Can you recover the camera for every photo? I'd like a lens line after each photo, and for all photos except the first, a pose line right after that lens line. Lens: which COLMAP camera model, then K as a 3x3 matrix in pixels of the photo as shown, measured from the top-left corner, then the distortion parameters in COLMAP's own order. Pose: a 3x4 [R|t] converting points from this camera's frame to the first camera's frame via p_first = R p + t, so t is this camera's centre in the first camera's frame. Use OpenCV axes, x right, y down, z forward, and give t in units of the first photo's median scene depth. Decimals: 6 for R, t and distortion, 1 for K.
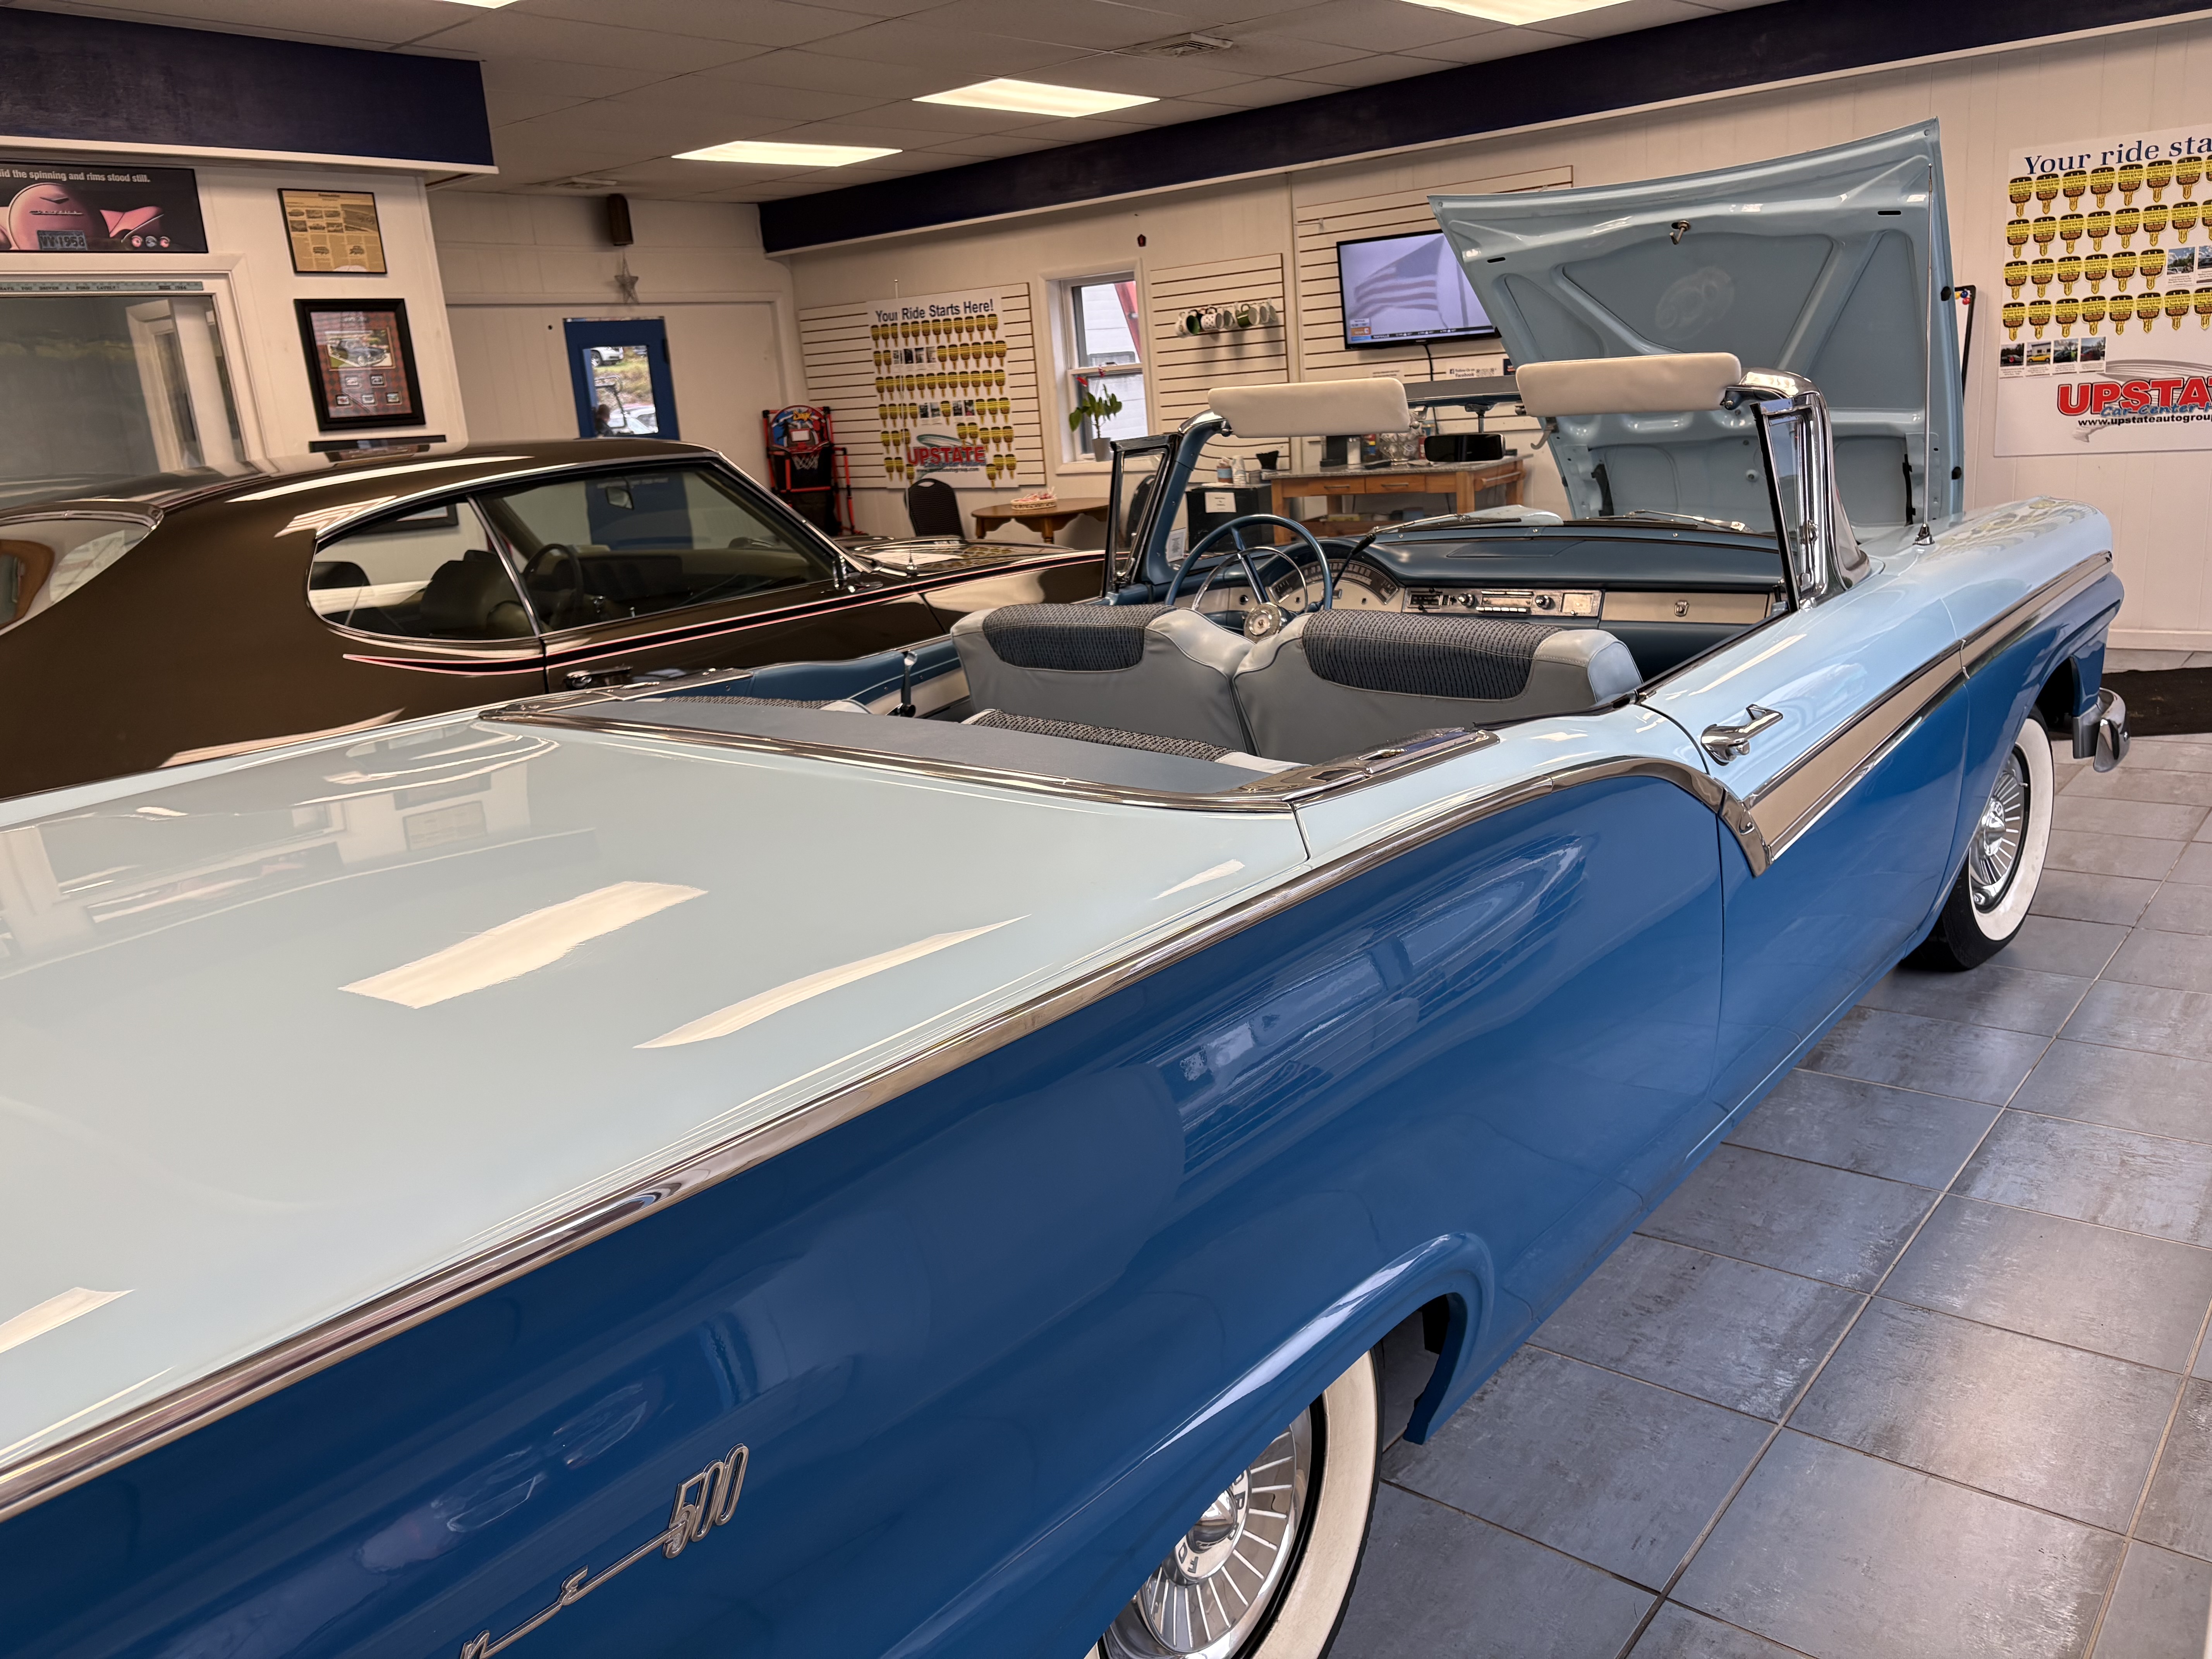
lens RADIAL K [[1696.7, 0, 1103.9], [0, 1696.7, 833.2], [0, 0, 1]] dist [0.015890, -0.005609]
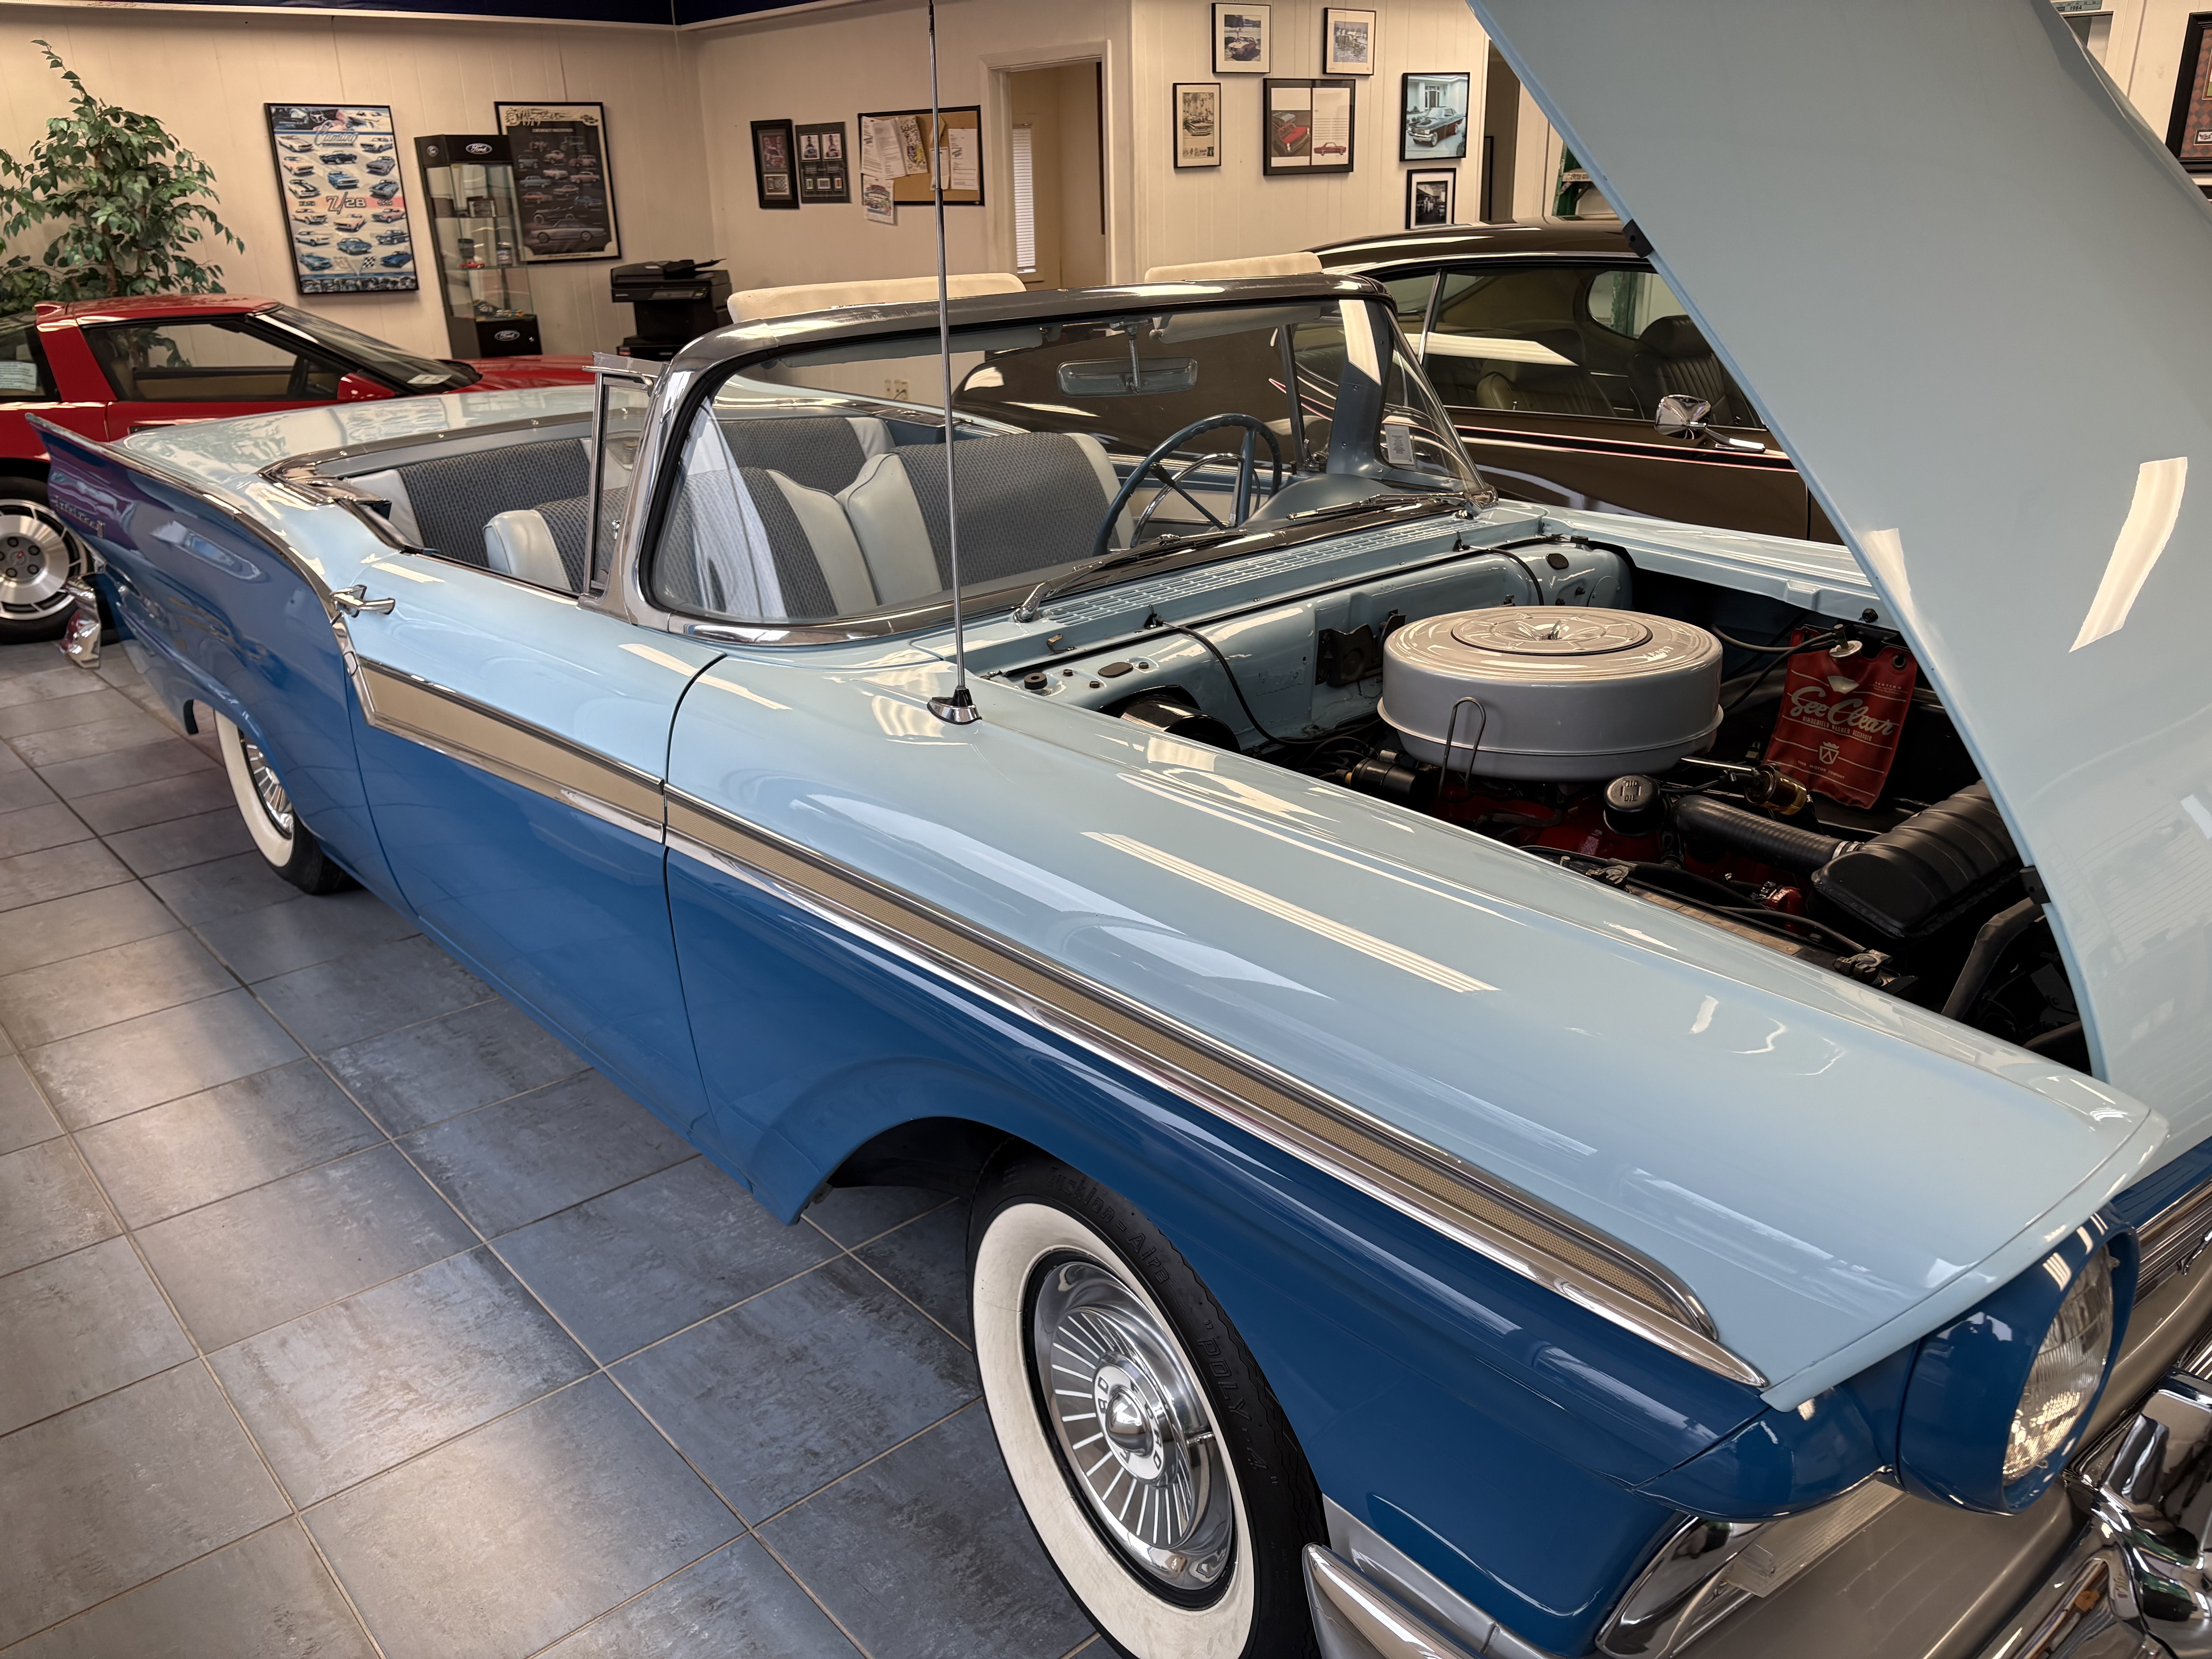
lens RADIAL K [[1696.0, 0, 1098.4], [0, 1696.0, 841.0], [0, 0, 1]] dist [0.039056, -0.031936]
pose [[-0.149645, 0.446254, -0.882306, 0.507216], [-0.229439, 0.852323, 0.470004, -0.213449], [0.961751, 0.272769, -0.025158, 0.558103]]
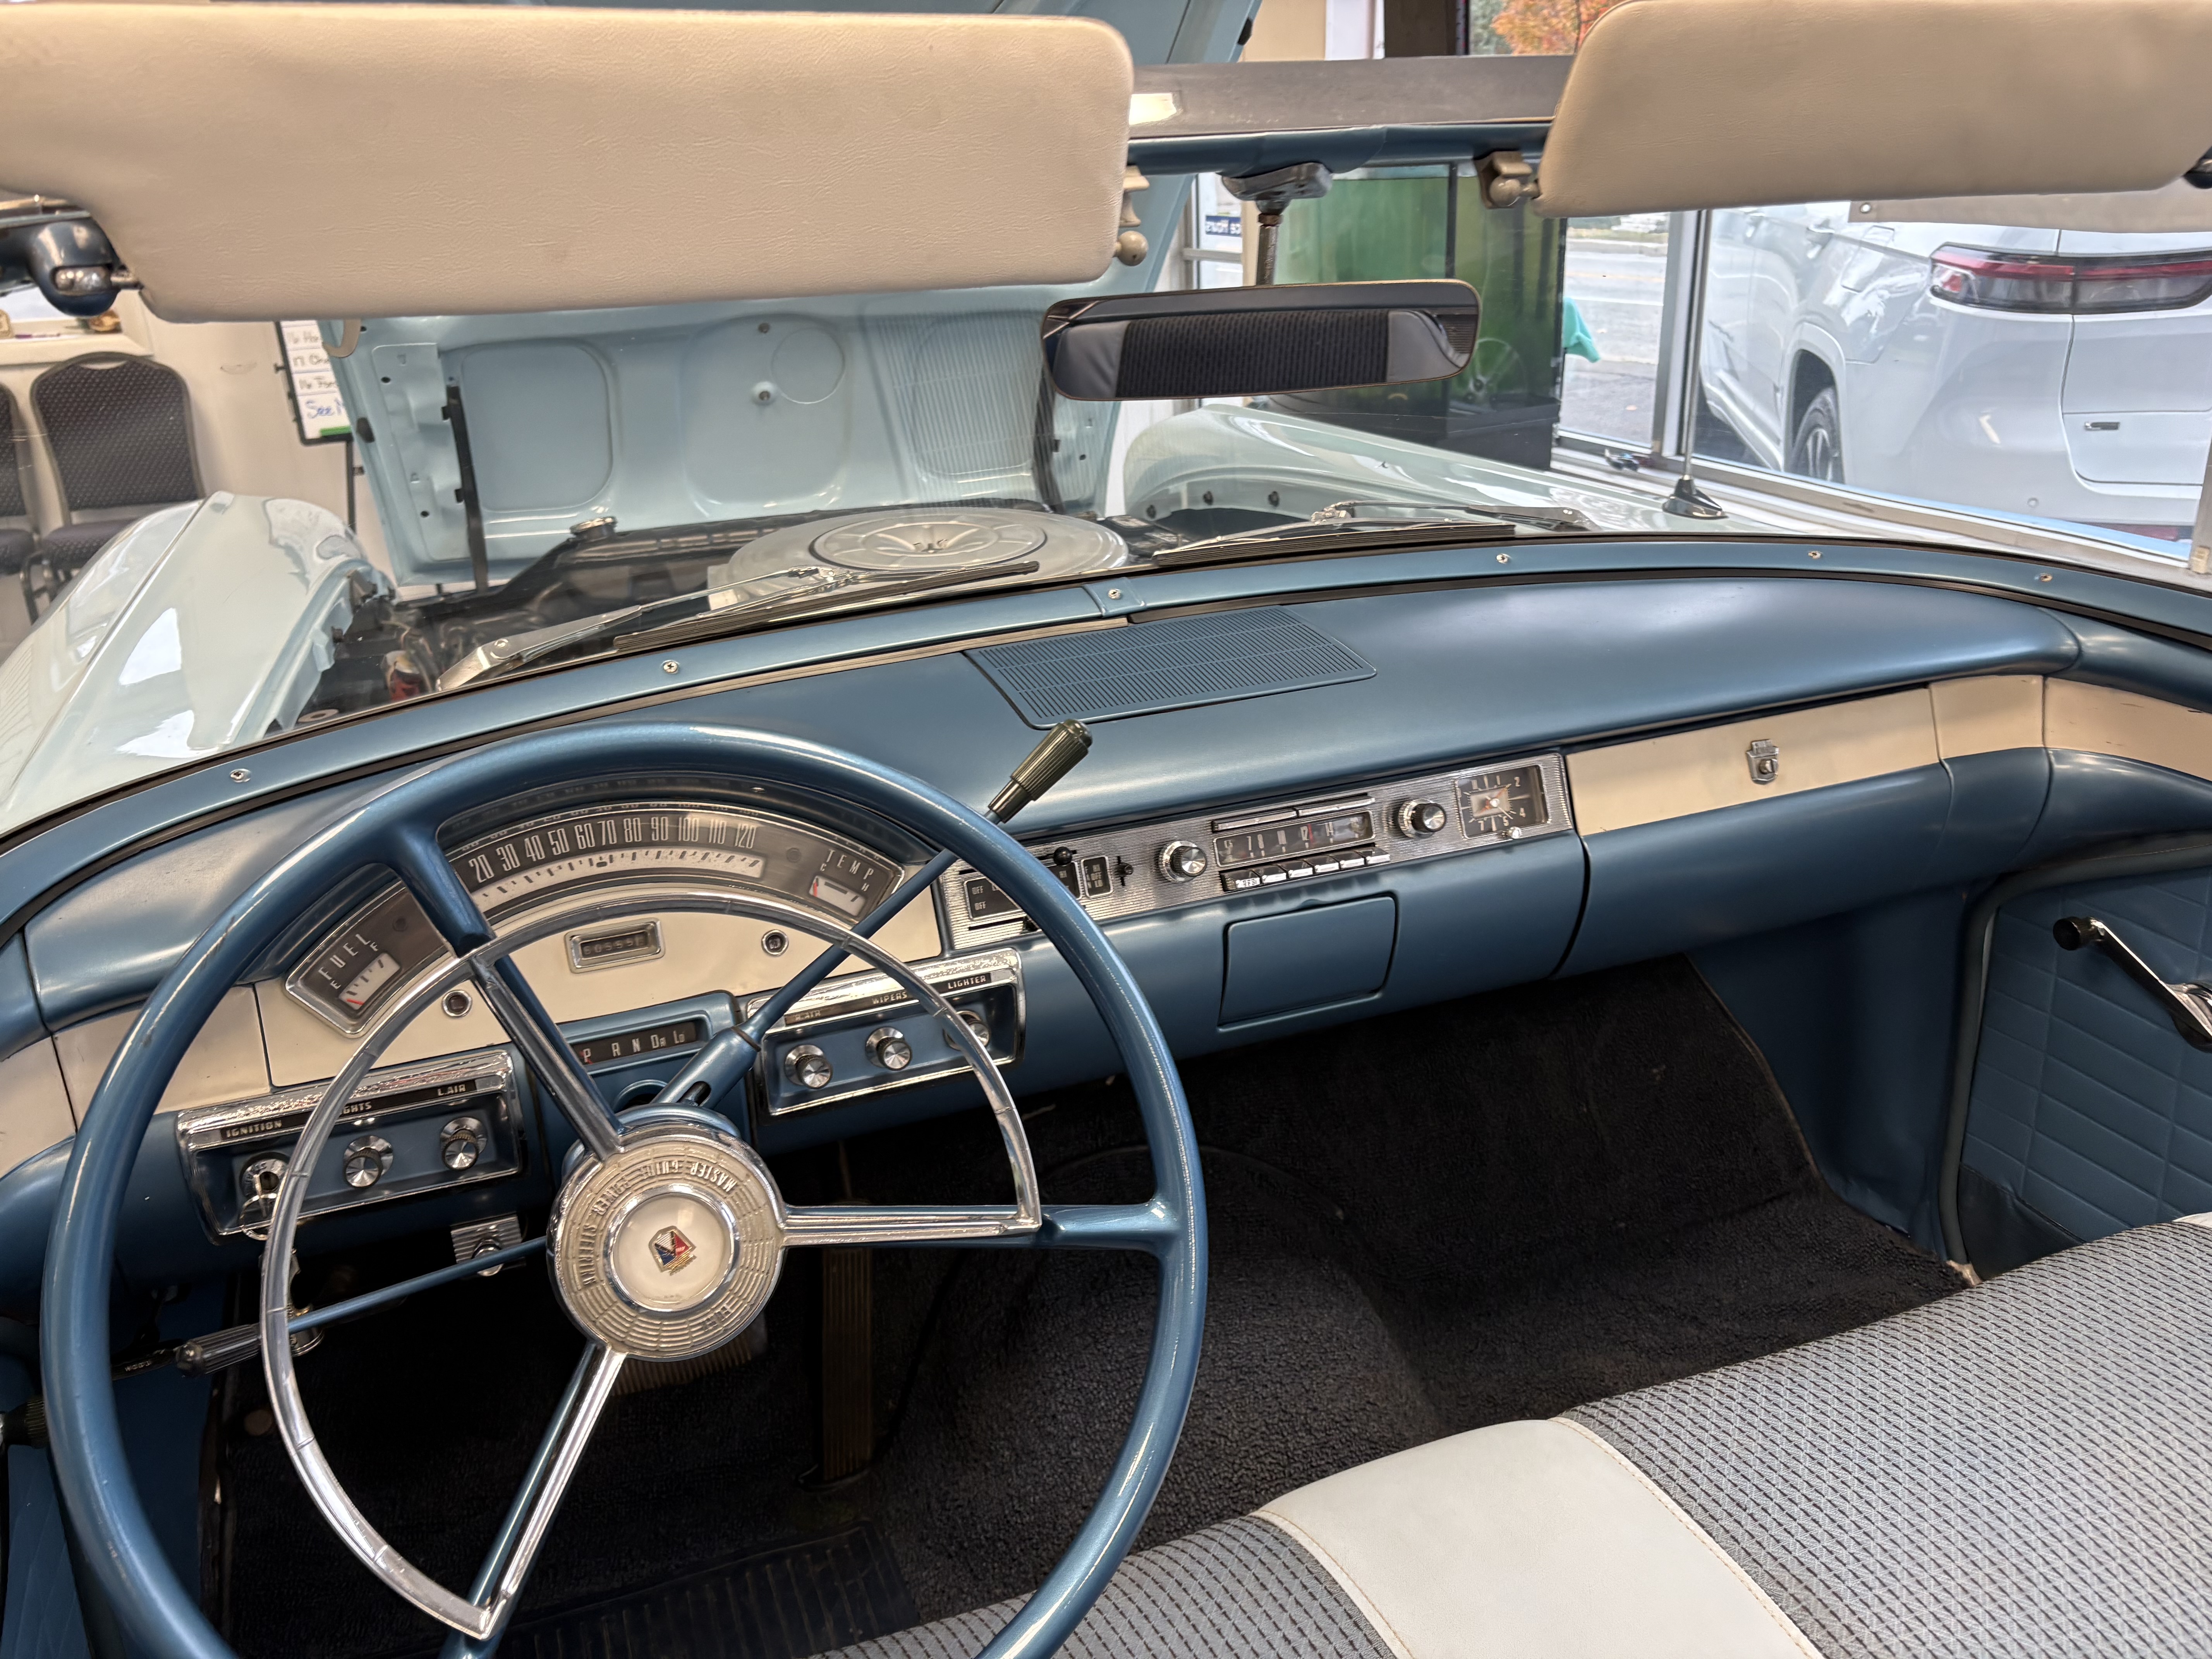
lens RADIAL K [[1707.4, 0, 1080.2], [0, 1707.4, 788.1], [0, 0, 1]] dist [-0.002376, -0.041901]
pose [[0.486636, -0.248401, 0.837546, -0.021284], [0.224620, 0.962069, 0.154822, -0.108380], [-0.844234, 0.112787, 0.523973, 0.467402]]
